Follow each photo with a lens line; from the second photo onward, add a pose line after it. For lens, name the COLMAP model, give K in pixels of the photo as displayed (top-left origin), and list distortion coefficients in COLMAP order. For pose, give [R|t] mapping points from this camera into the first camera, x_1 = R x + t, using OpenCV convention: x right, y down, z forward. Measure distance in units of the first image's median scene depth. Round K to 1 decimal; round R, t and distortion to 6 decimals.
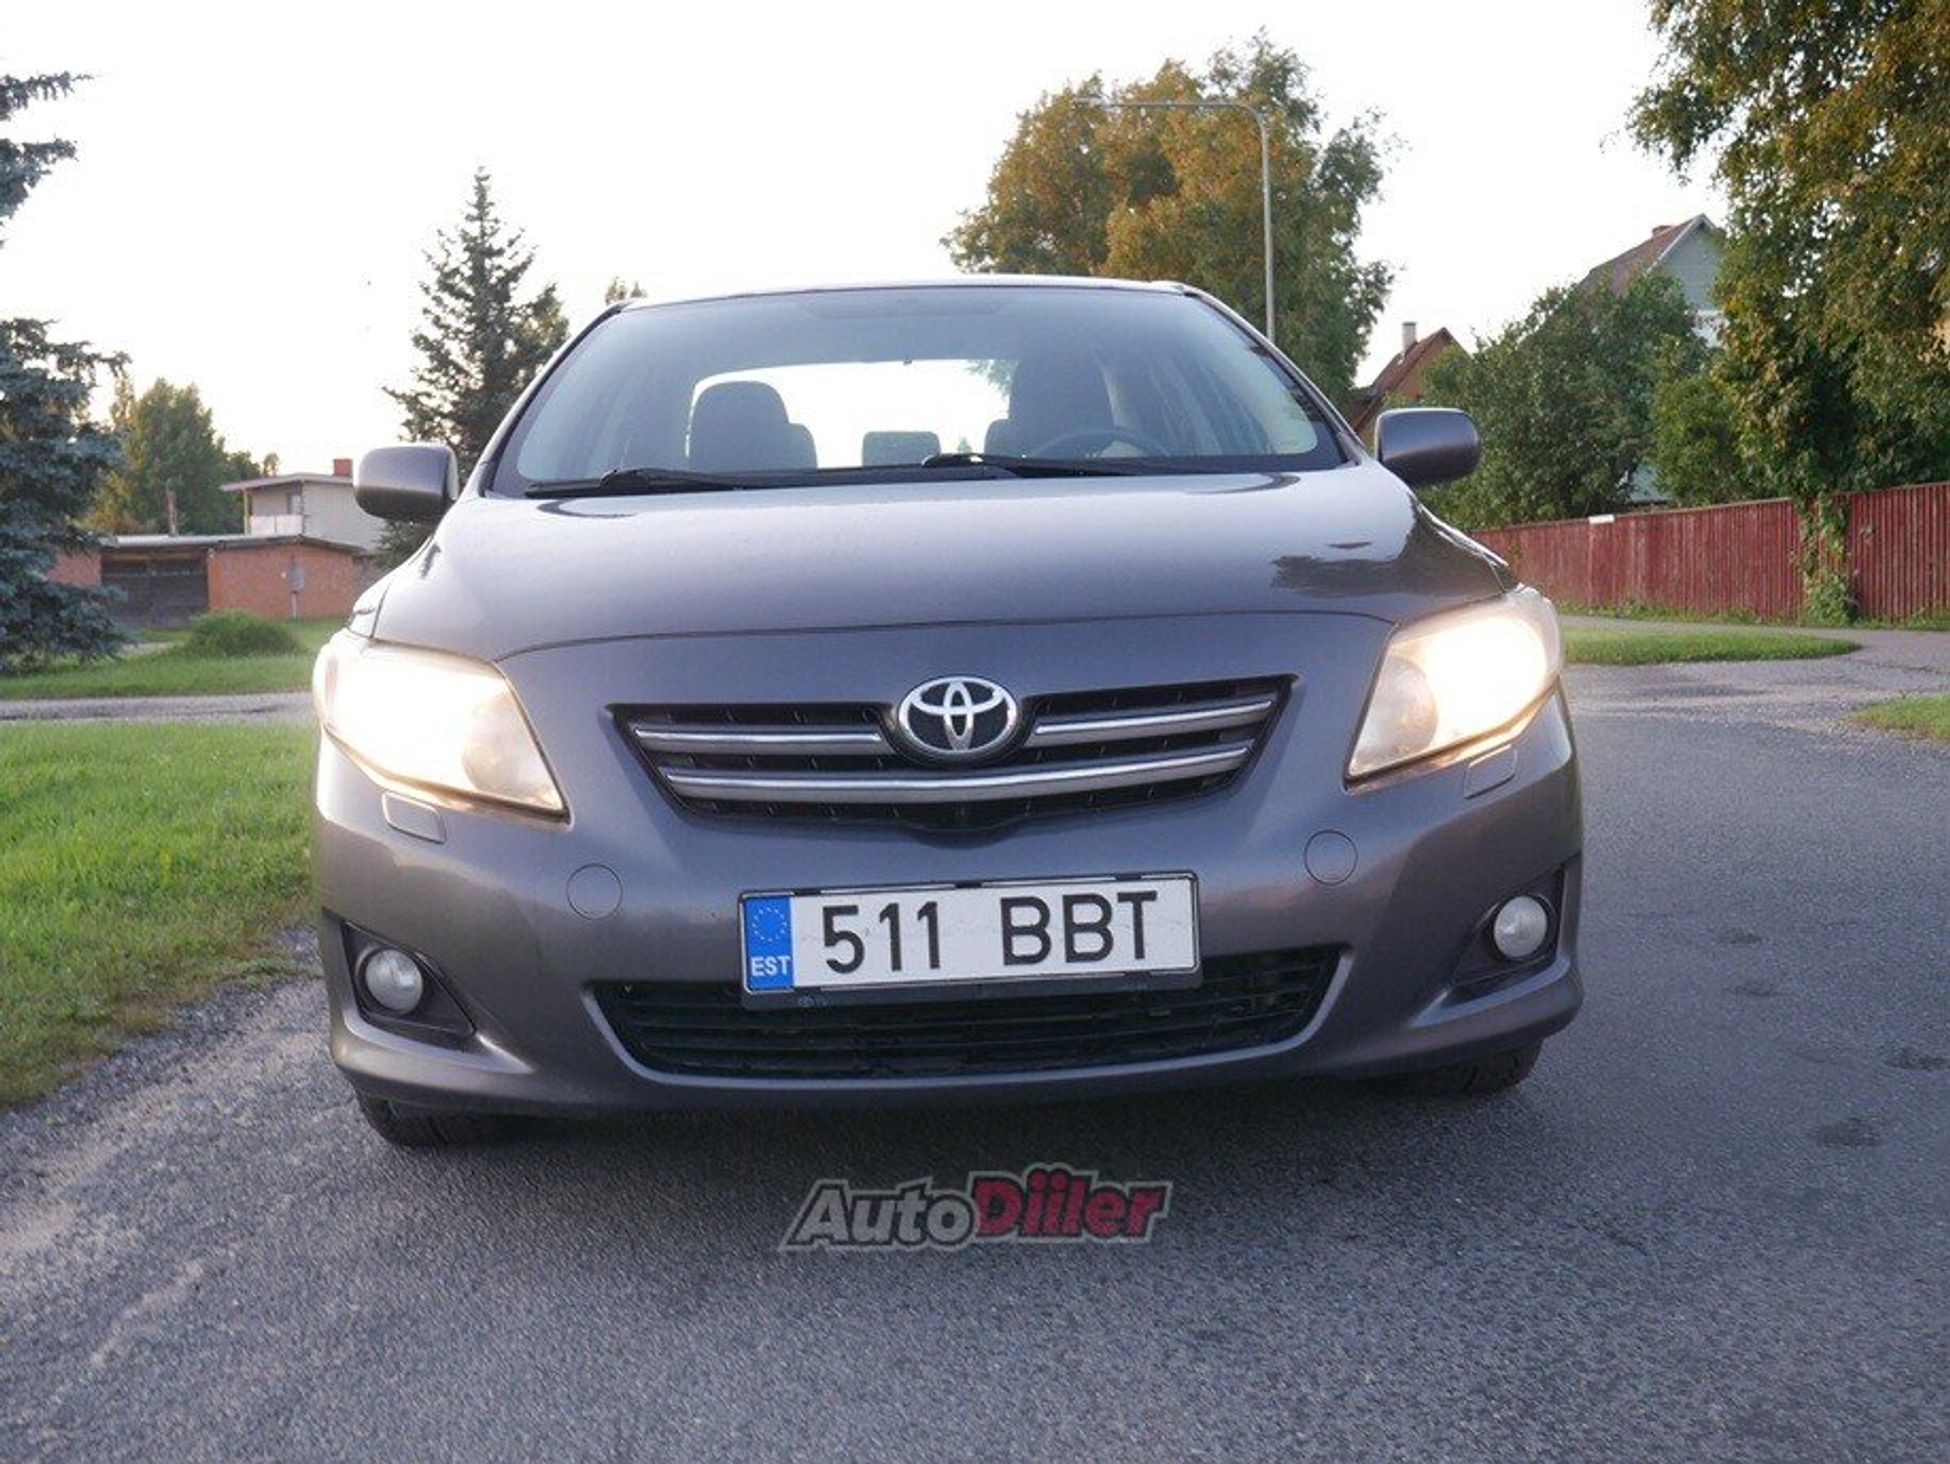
lens RADIAL K [[2266.5, 0, 975.0], [0, 2266.5, 732.0], [0, 0, 1]] dist [0.007900, 0.000515]
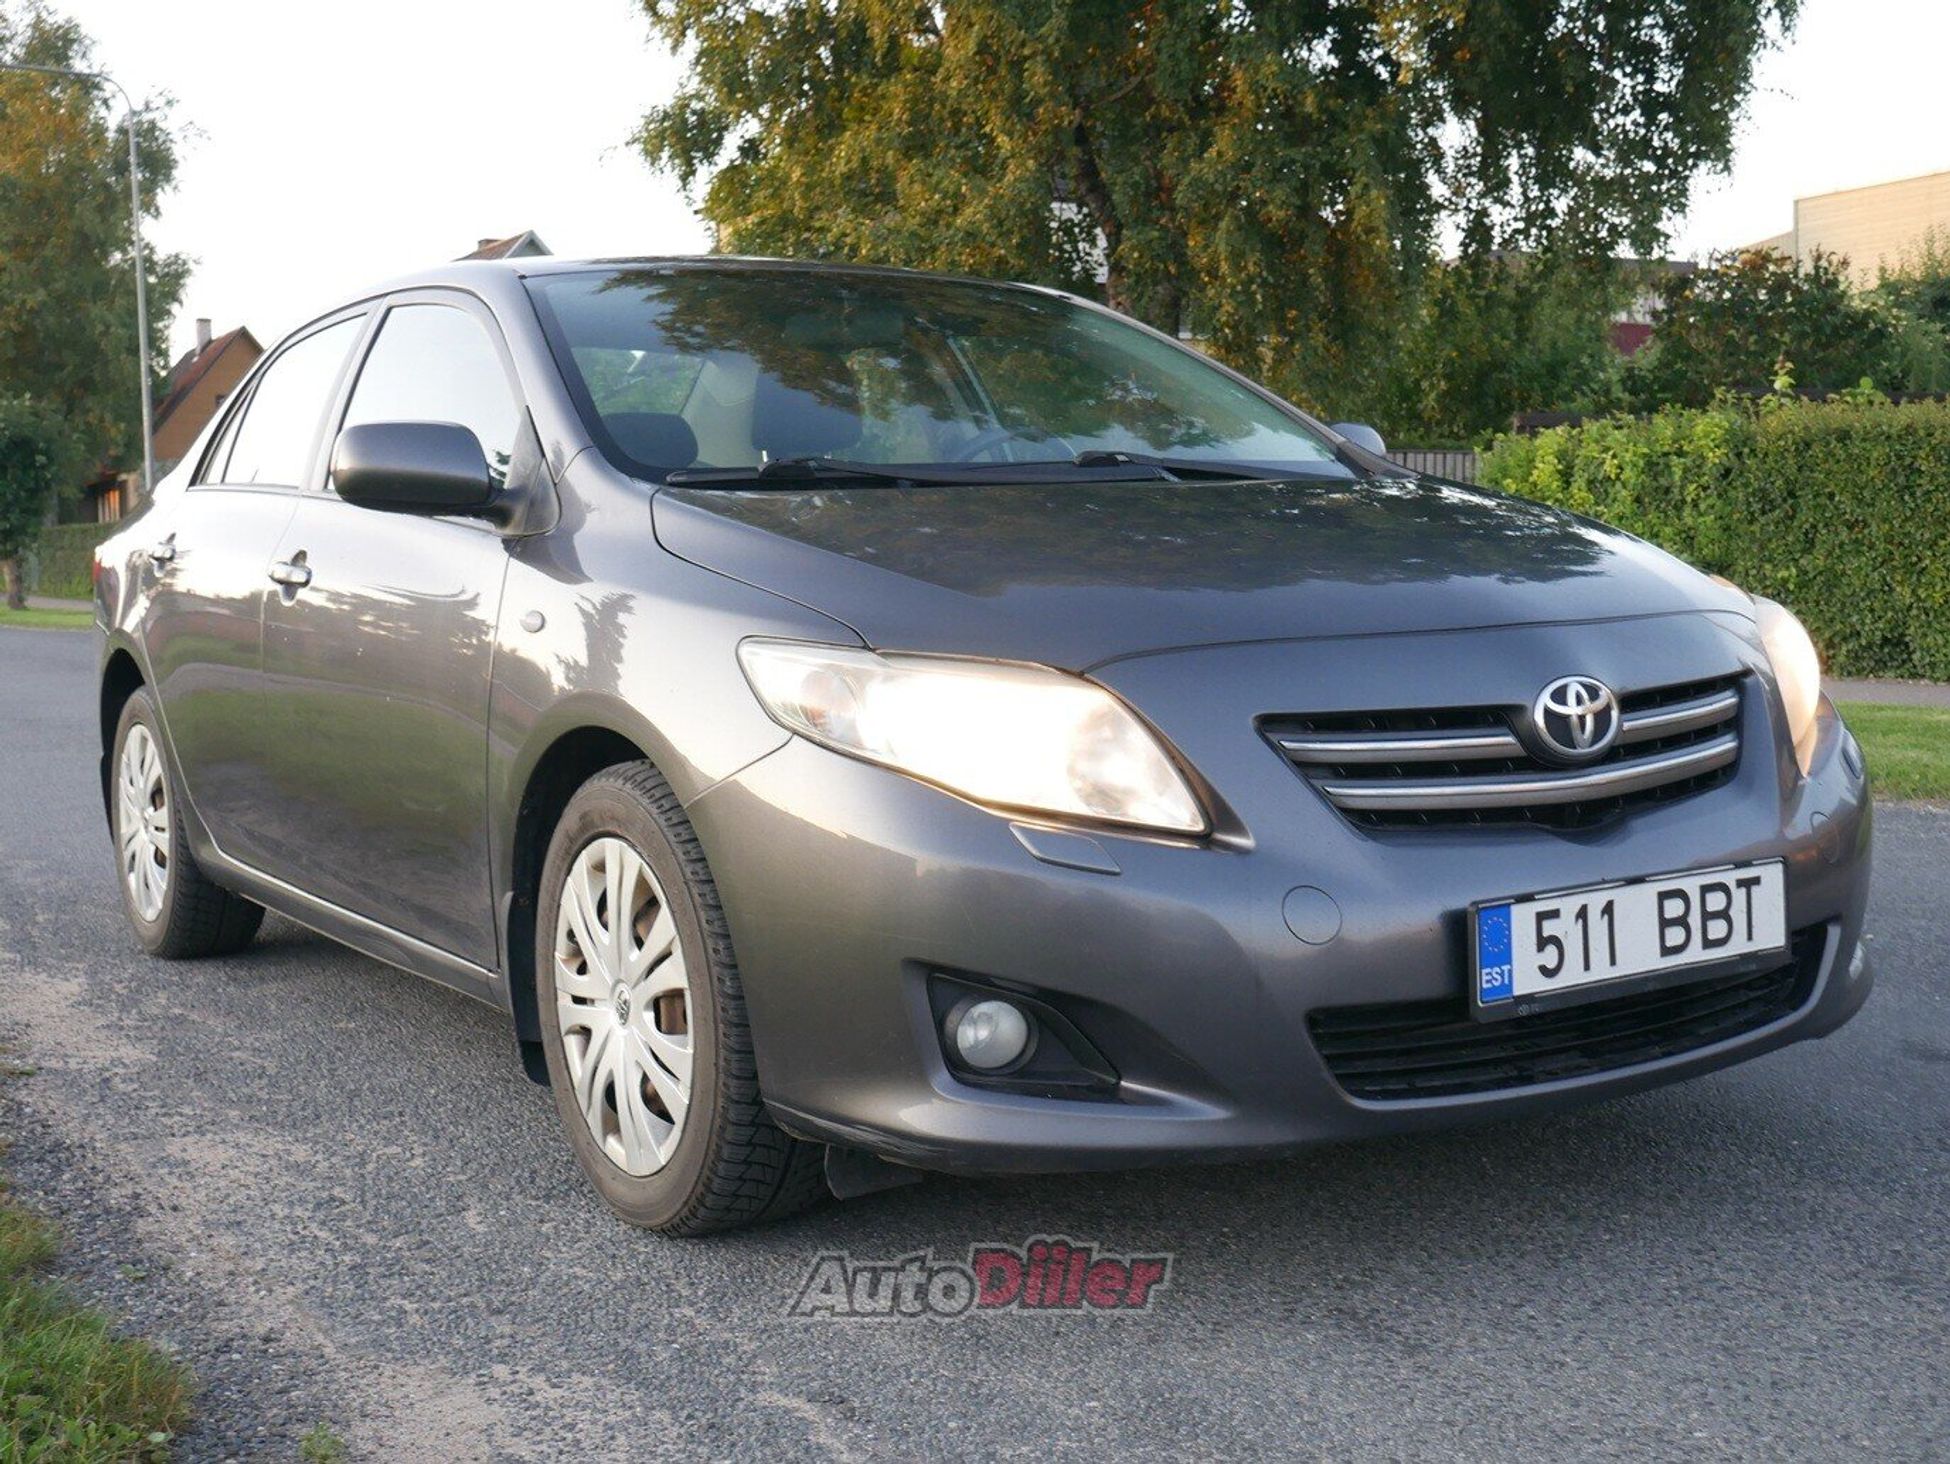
lens RADIAL K [[2292.5, 0, 975.0], [0, 2292.5, 732.0], [0, 0, 1]] dist [0.007085, 0.017621]
pose [[0.875196, -0.032780, 0.482657, -0.752767], [0.035035, 0.999377, 0.004345, -0.013927], [-0.482498, 0.013107, 0.875799, 0.241433]]
